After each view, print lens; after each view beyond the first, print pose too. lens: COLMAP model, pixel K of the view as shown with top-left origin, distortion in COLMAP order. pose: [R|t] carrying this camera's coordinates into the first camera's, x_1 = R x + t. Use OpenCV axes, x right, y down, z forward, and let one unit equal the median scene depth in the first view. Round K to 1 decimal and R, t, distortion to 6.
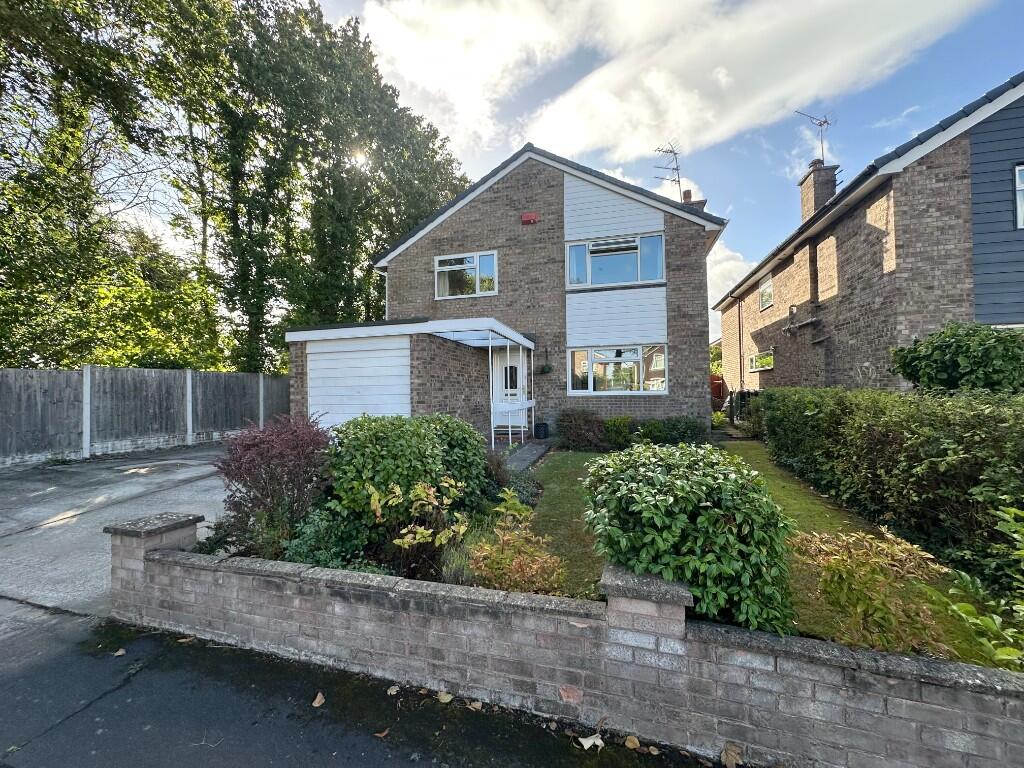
lens RADIAL K [[407.7, 0, 512.3], [0, 407.7, 385.2], [0, 0, 1]] dist [-0.008137, 0.000173]
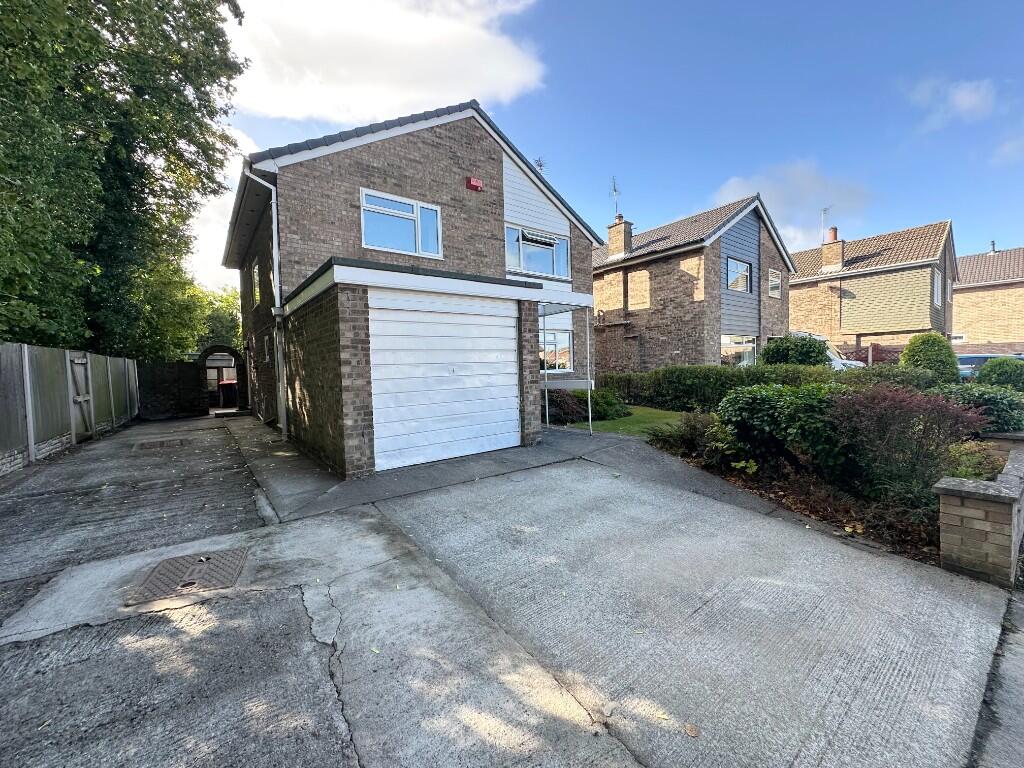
lens RADIAL K [[407.7, 0, 514.0], [0, 407.7, 385.4], [0, 0, 1]] dist [-0.008137, 0.000173]
pose [[0.602890, -0.037507, 0.796942, -0.738480], [0.007448, 0.999115, 0.041388, 0.010398], [-0.797789, -0.019017, 0.602636, 0.409174]]
